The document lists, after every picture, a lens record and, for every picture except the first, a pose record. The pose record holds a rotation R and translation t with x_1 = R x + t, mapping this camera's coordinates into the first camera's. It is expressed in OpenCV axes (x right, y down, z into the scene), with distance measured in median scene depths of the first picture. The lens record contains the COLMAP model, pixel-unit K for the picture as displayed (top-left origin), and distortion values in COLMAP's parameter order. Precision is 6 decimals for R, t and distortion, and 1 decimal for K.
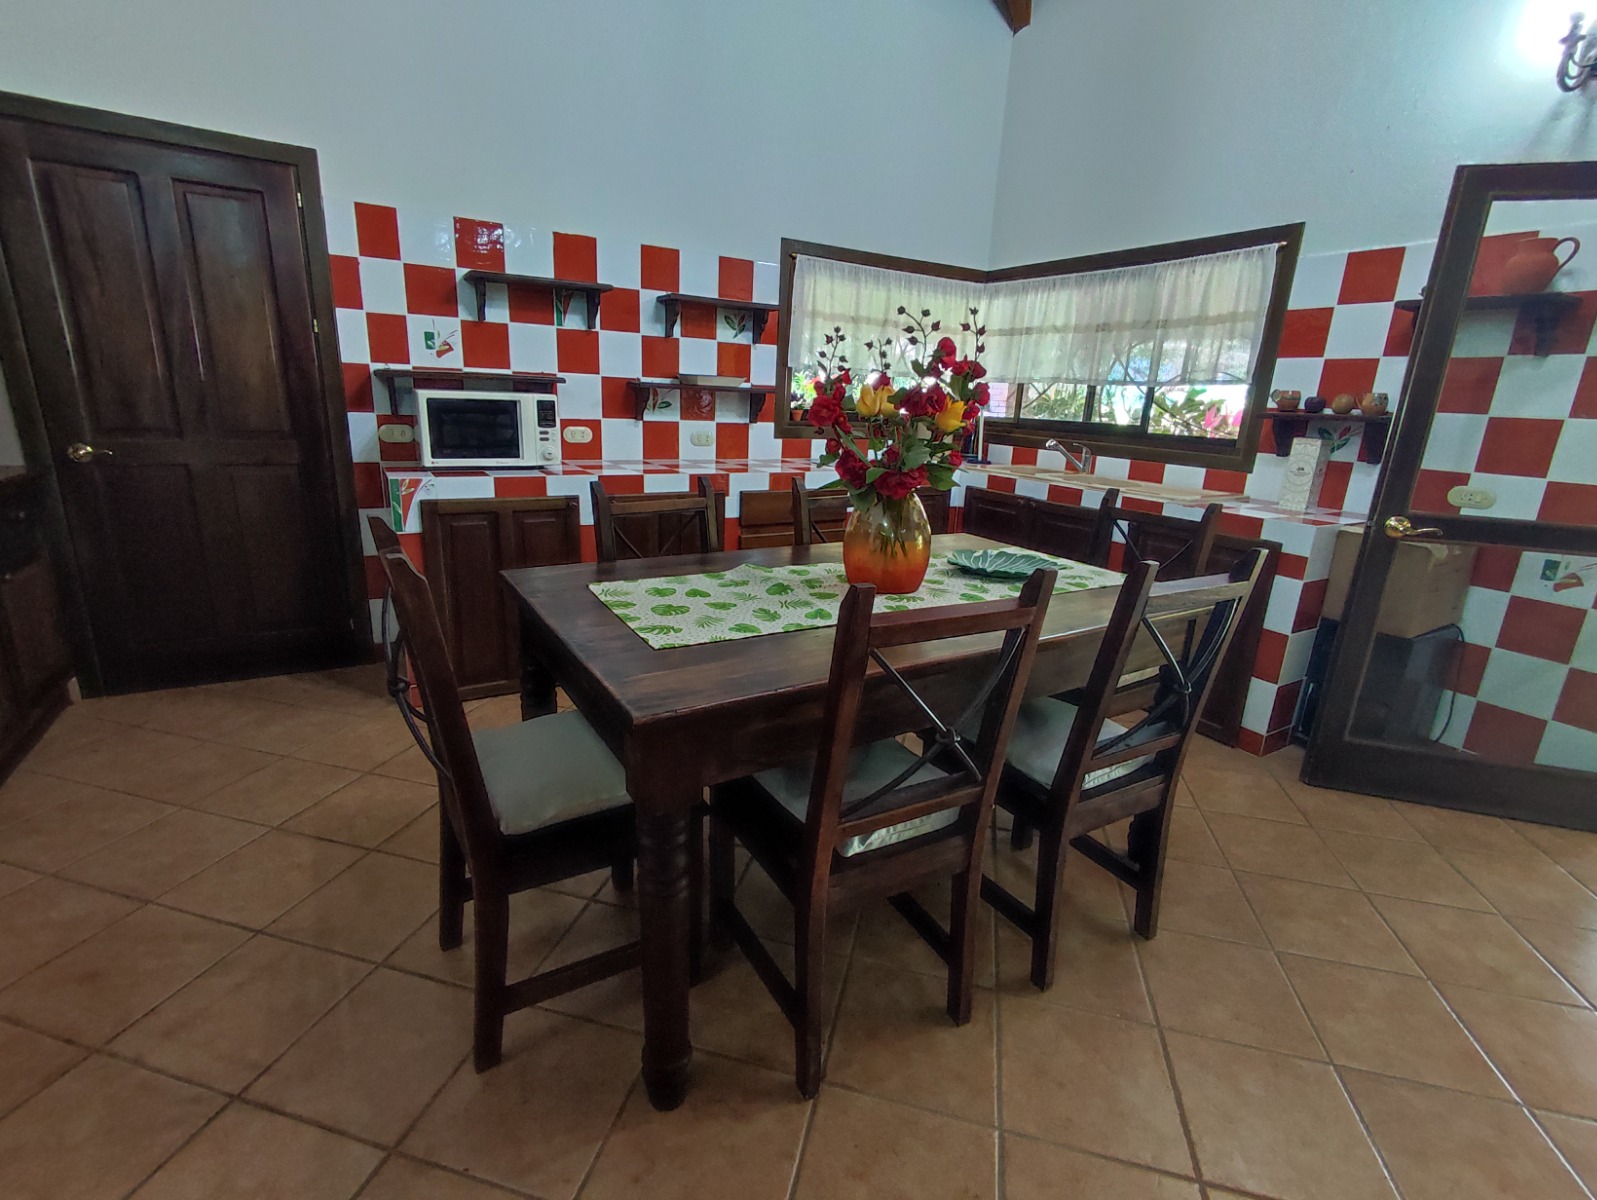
lens RADIAL K [[725.4, 0, 797.4], [0, 725.4, 597.7], [0, 0, 1]] dist [-0.006238, 0.002662]
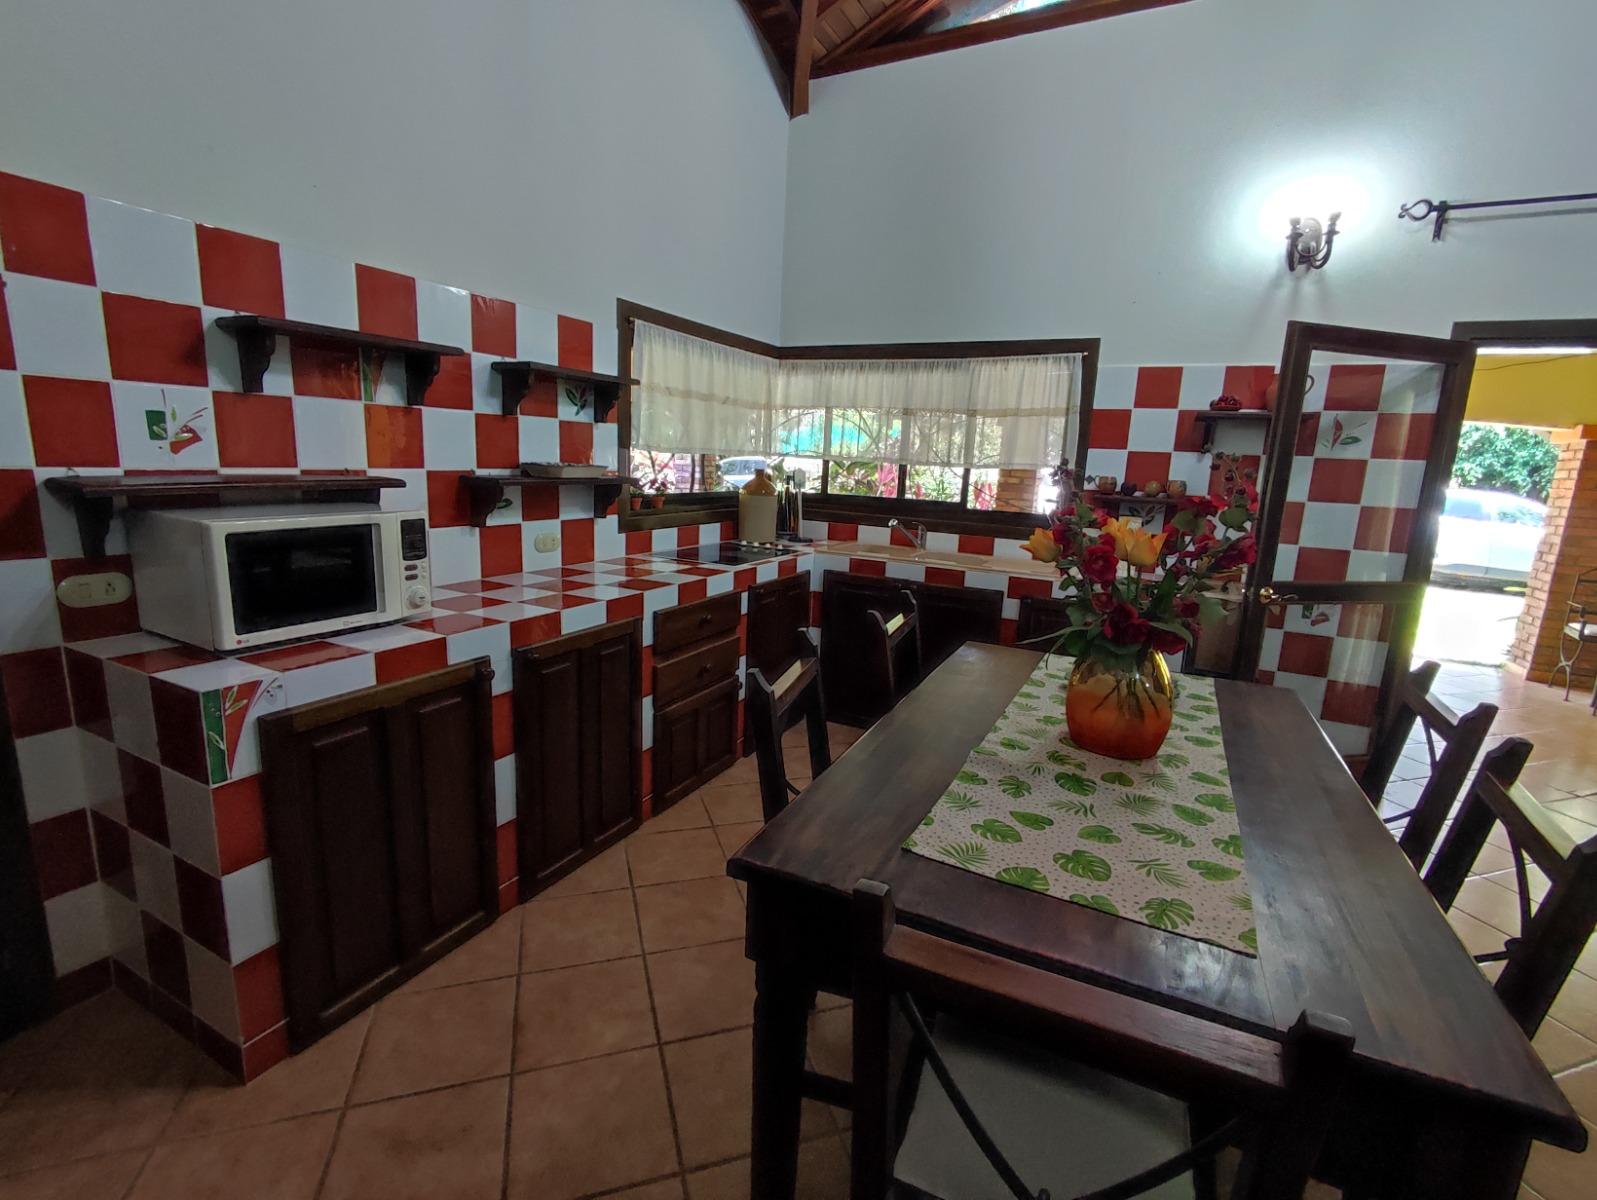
lens RADIAL K [[725.4, 0, 794.5], [0, 725.4, 599.3], [0, 0, 1]] dist [-0.006238, 0.002662]
pose [[0.849796, -0.110272, 0.515449, -0.380113], [0.136898, 0.990489, -0.013799, -0.136814], [-0.509025, 0.082290, 0.856809, 0.252246]]
